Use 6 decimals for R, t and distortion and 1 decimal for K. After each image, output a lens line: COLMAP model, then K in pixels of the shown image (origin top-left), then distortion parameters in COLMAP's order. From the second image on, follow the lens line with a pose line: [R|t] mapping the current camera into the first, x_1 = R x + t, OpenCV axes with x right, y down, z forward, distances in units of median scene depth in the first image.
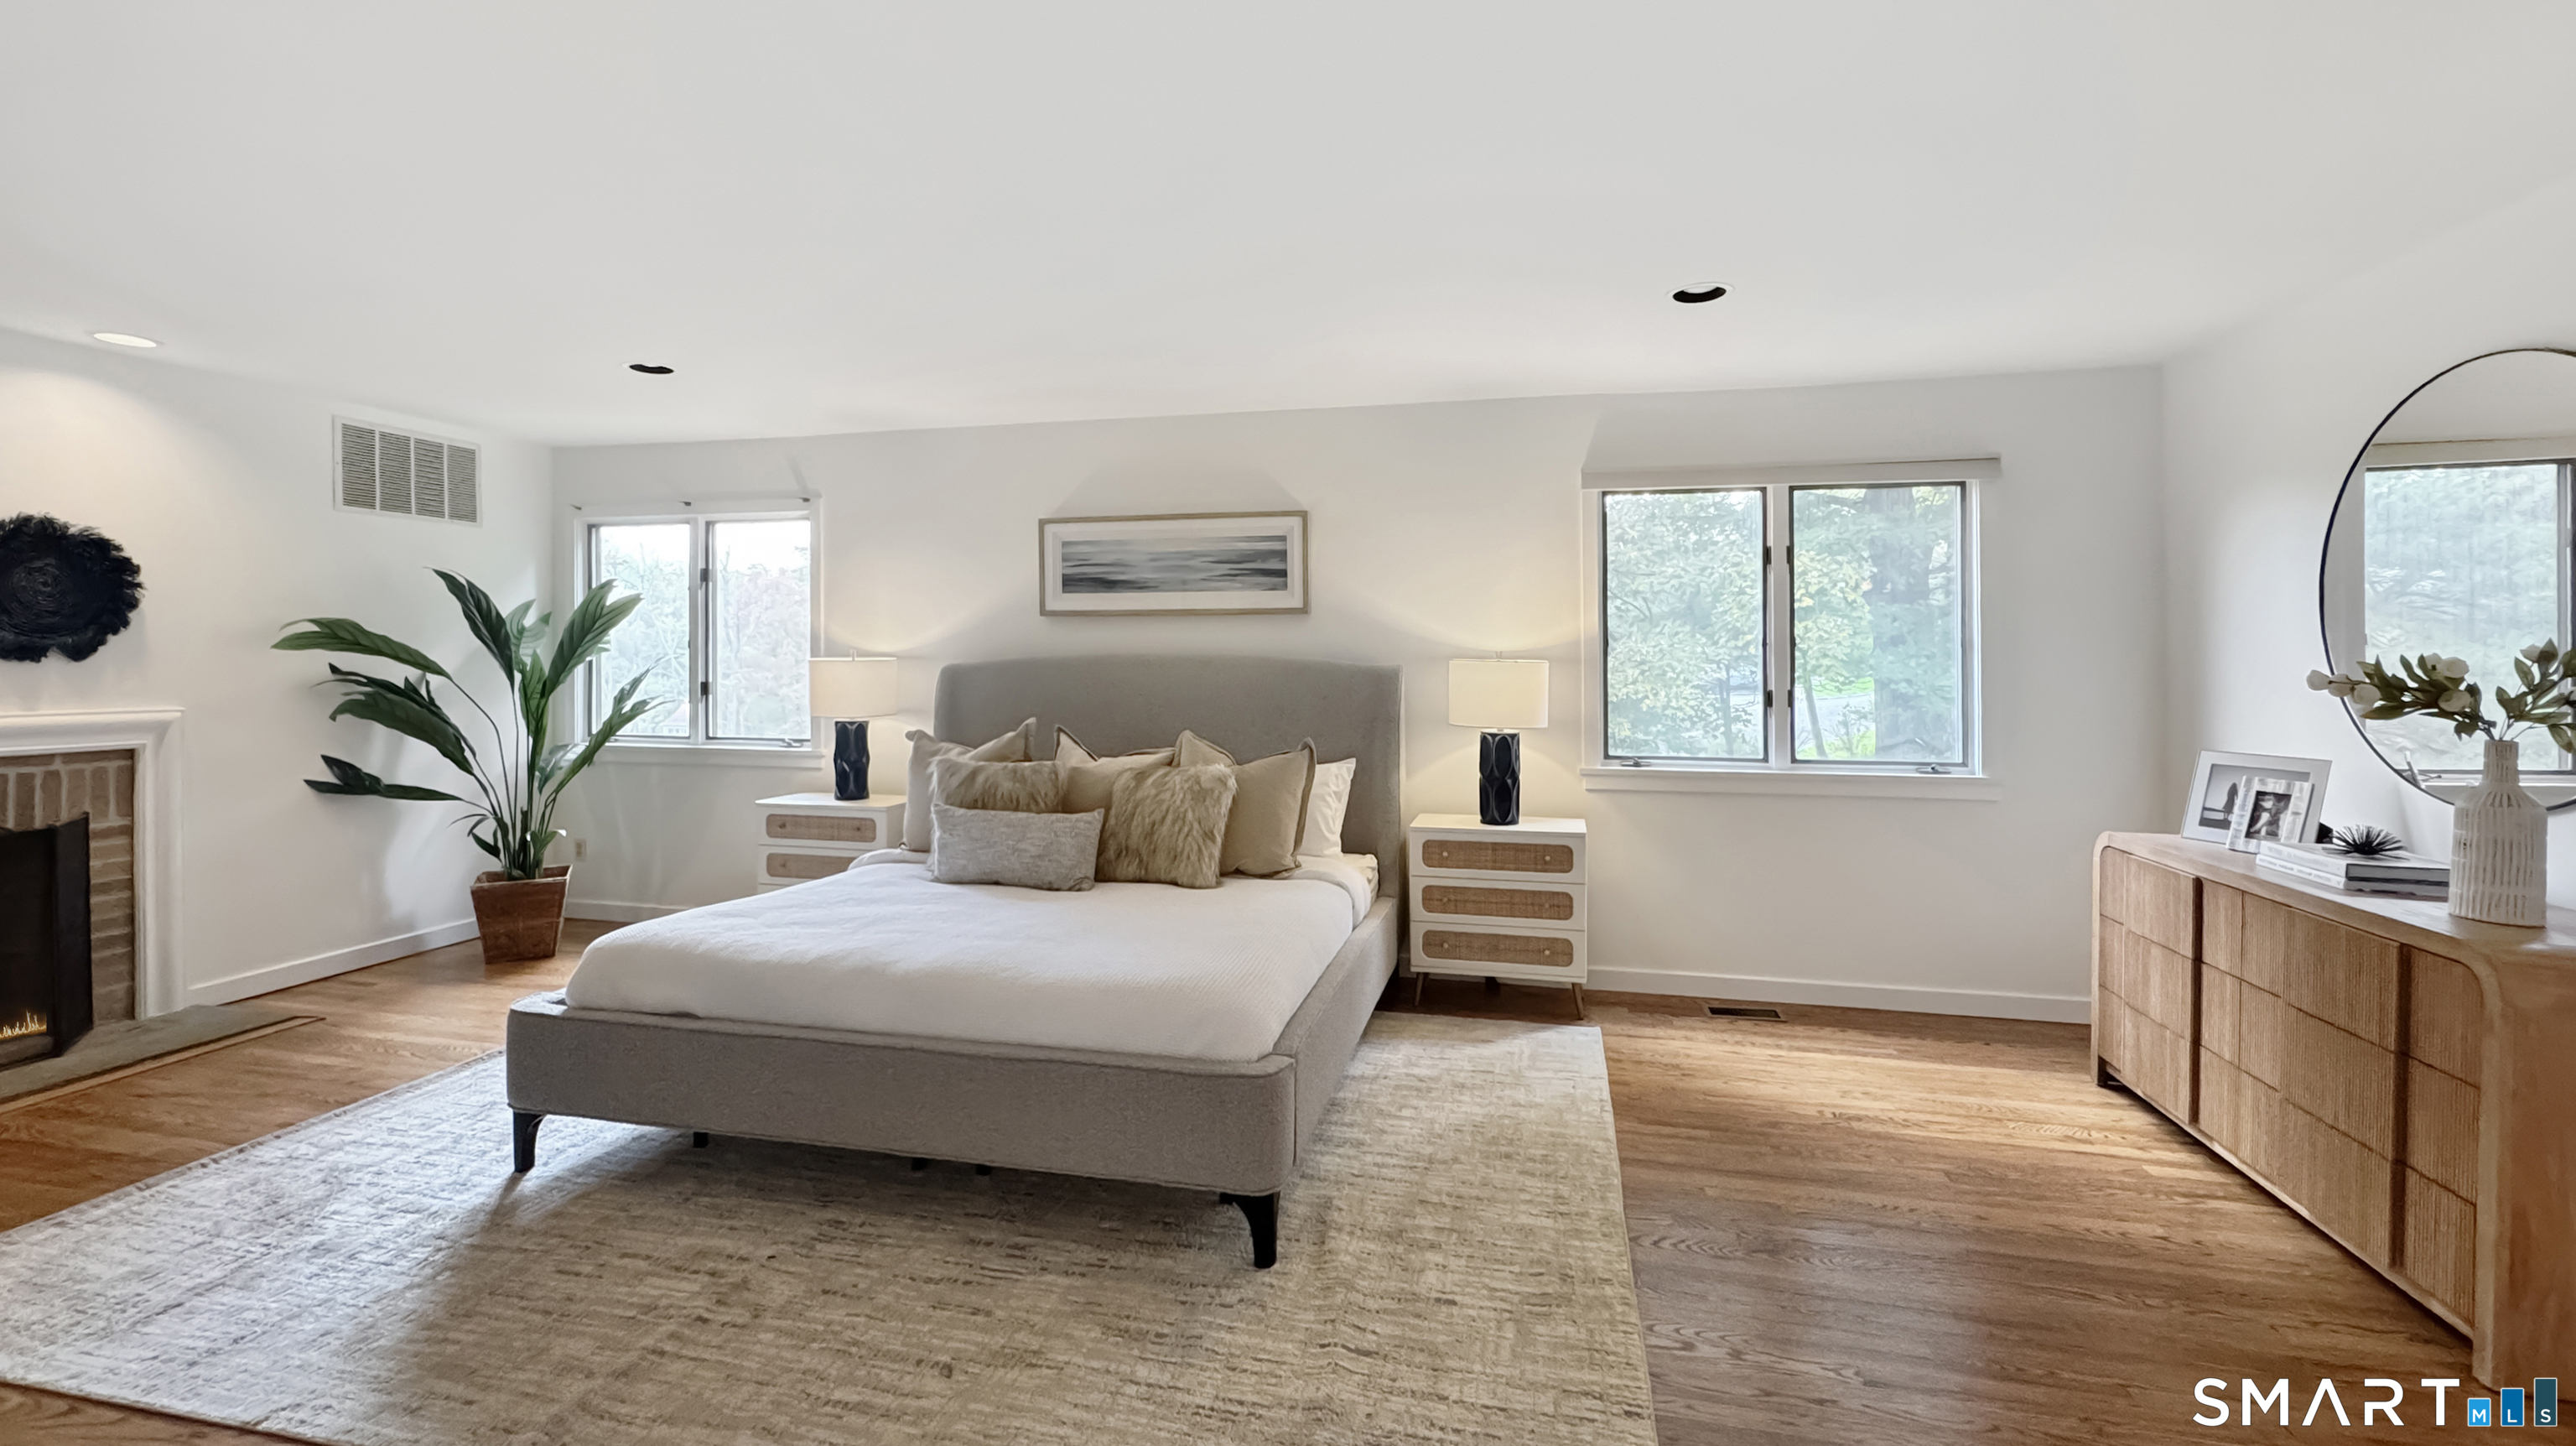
lens RADIAL K [[1071.3, 0, 1288.9], [0, 1071.3, 680.9], [0, 0, 1]] dist [-0.003001, 0.000066]
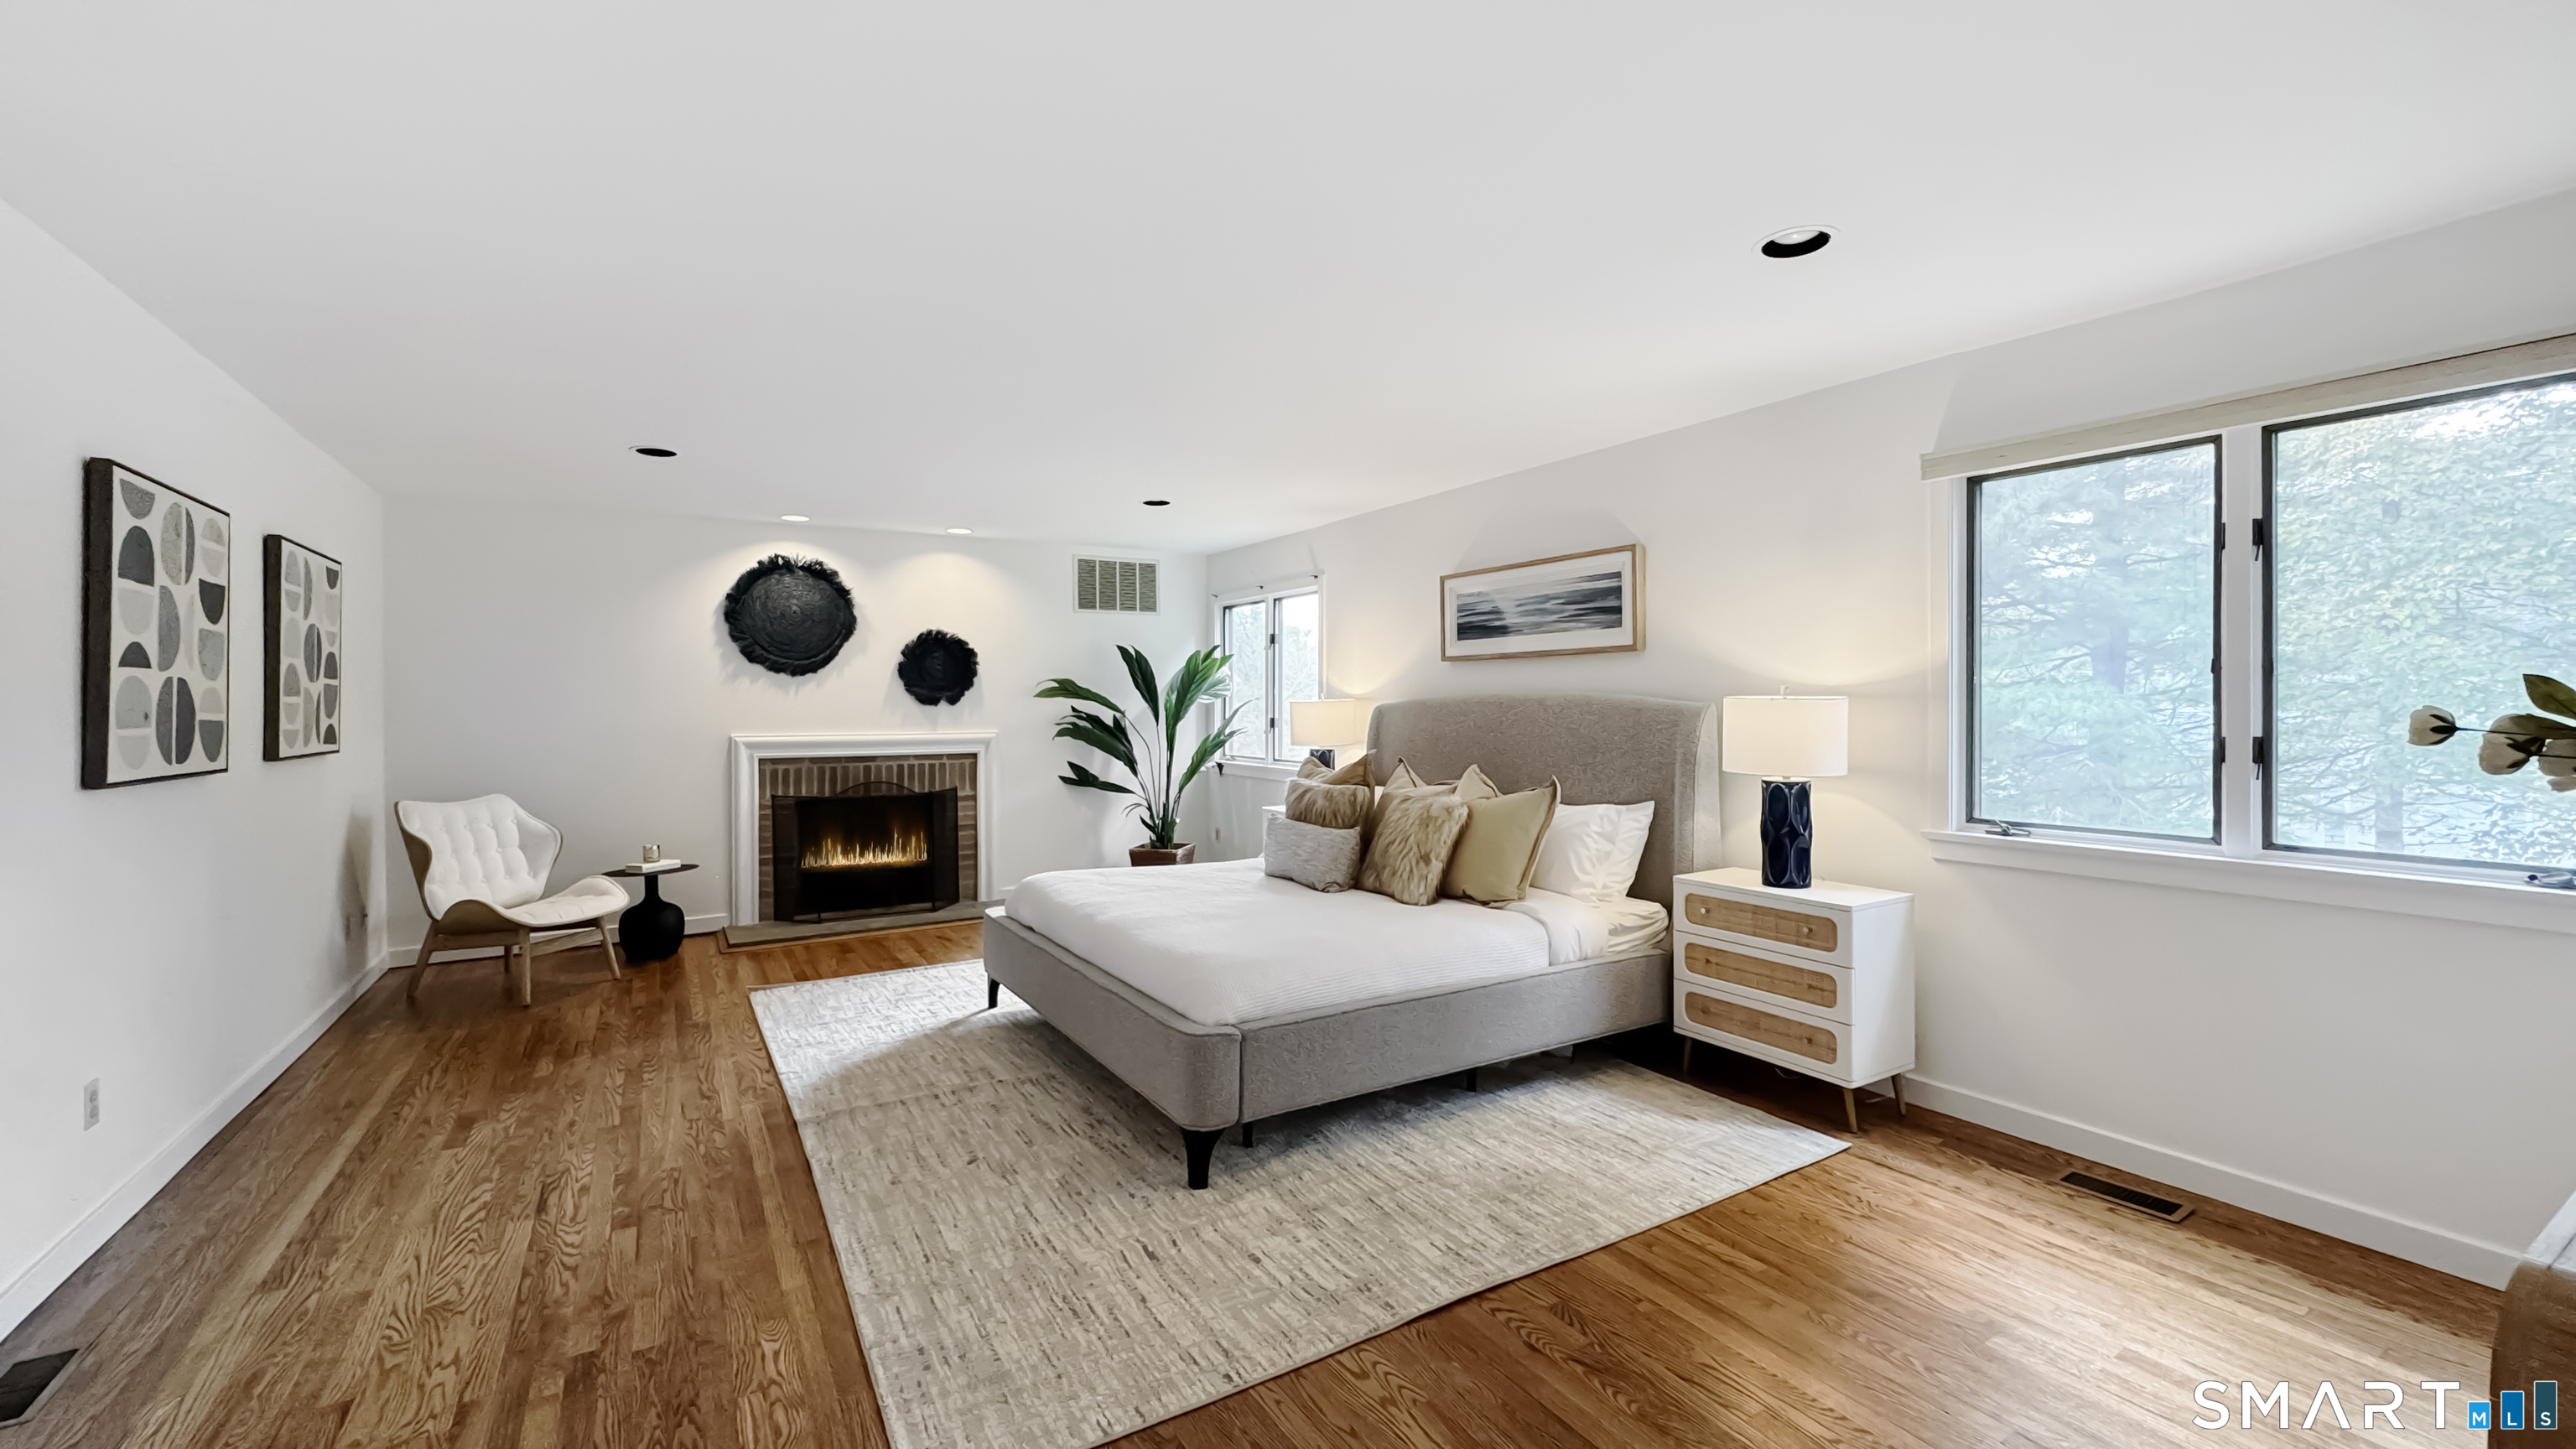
lens RADIAL K [[1032.7, 0, 1301.6], [0, 1032.7, 731.6], [0, 0, 1]] dist [-0.002903, -0.000377]
pose [[0.705822, 0.014050, -0.708250, 0.516878], [-0.005716, 0.999884, 0.014138, -0.000922], [0.708366, -0.005931, 0.705820, 0.138539]]
